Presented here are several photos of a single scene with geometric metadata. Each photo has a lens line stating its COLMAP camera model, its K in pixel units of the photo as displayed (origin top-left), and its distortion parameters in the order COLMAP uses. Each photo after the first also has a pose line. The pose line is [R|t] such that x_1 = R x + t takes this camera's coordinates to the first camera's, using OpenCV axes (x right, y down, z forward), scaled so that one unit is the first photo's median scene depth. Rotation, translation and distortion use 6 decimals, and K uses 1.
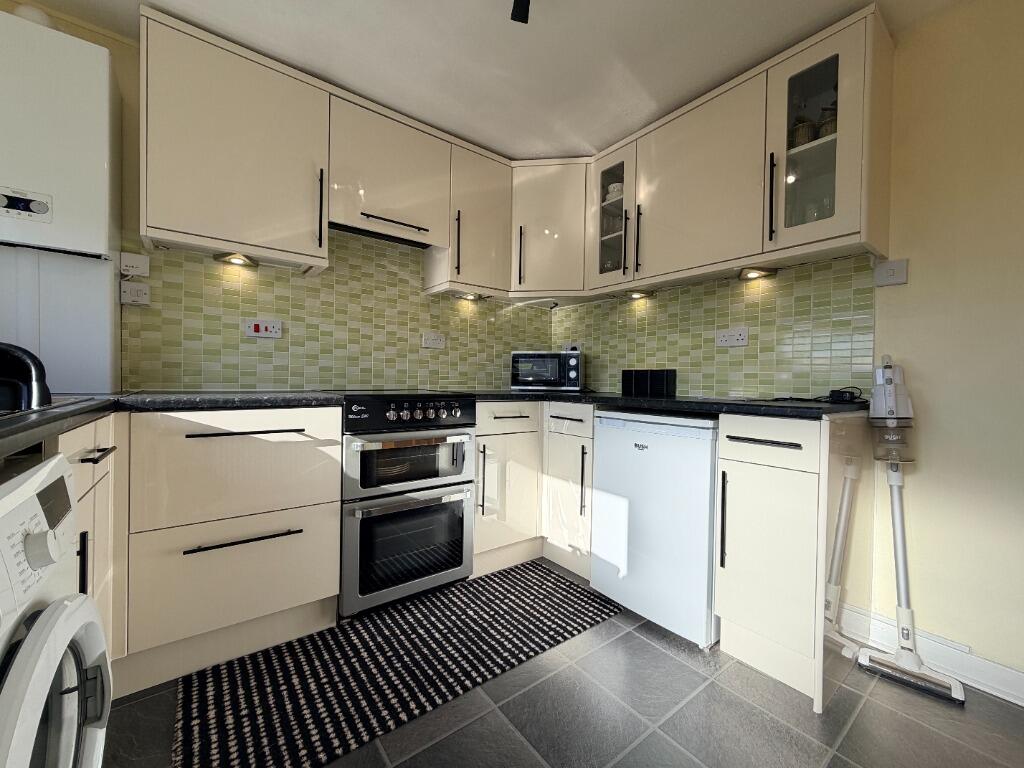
lens RADIAL K [[406.5, 0, 512.0], [0, 406.5, 384.0], [0, 0, 1]] dist [-0.001058, 0.000050]
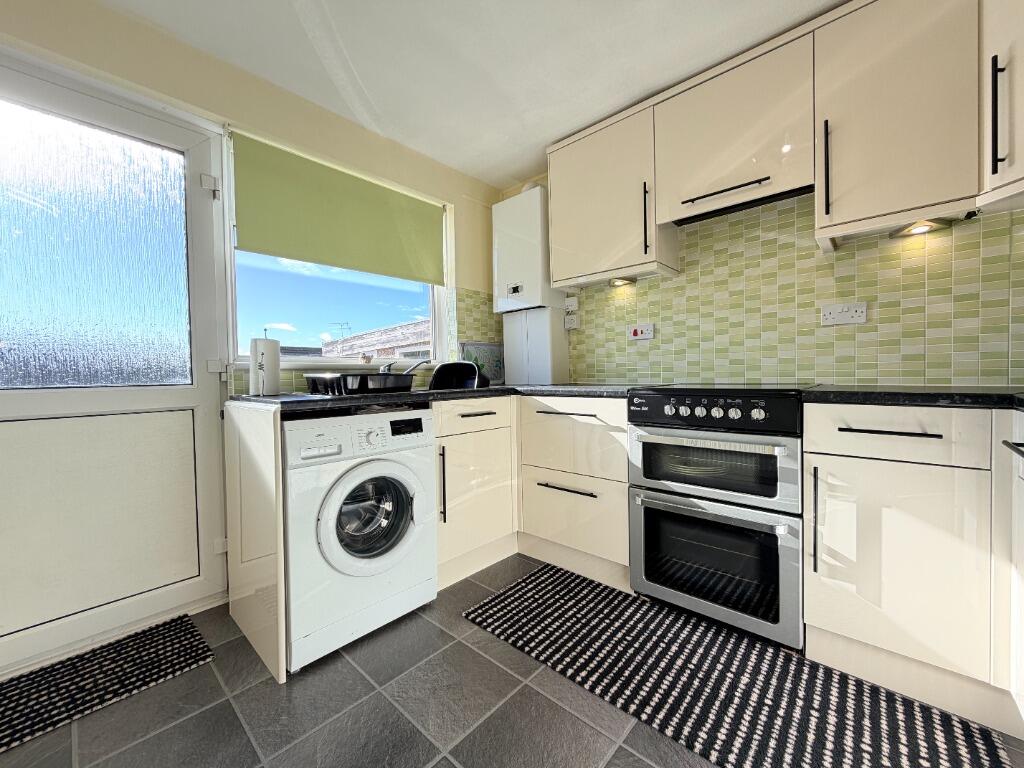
lens RADIAL K [[412.6, 0, 512.0], [0, 412.6, 384.0], [0, 0, 1]] dist [0.008958, -0.000241]
pose [[0.184029, 0.004449, -0.982911, 0.573182], [0.009444, 0.999936, 0.006294, 0.005786], [0.982876, -0.010441, 0.183975, 0.439449]]
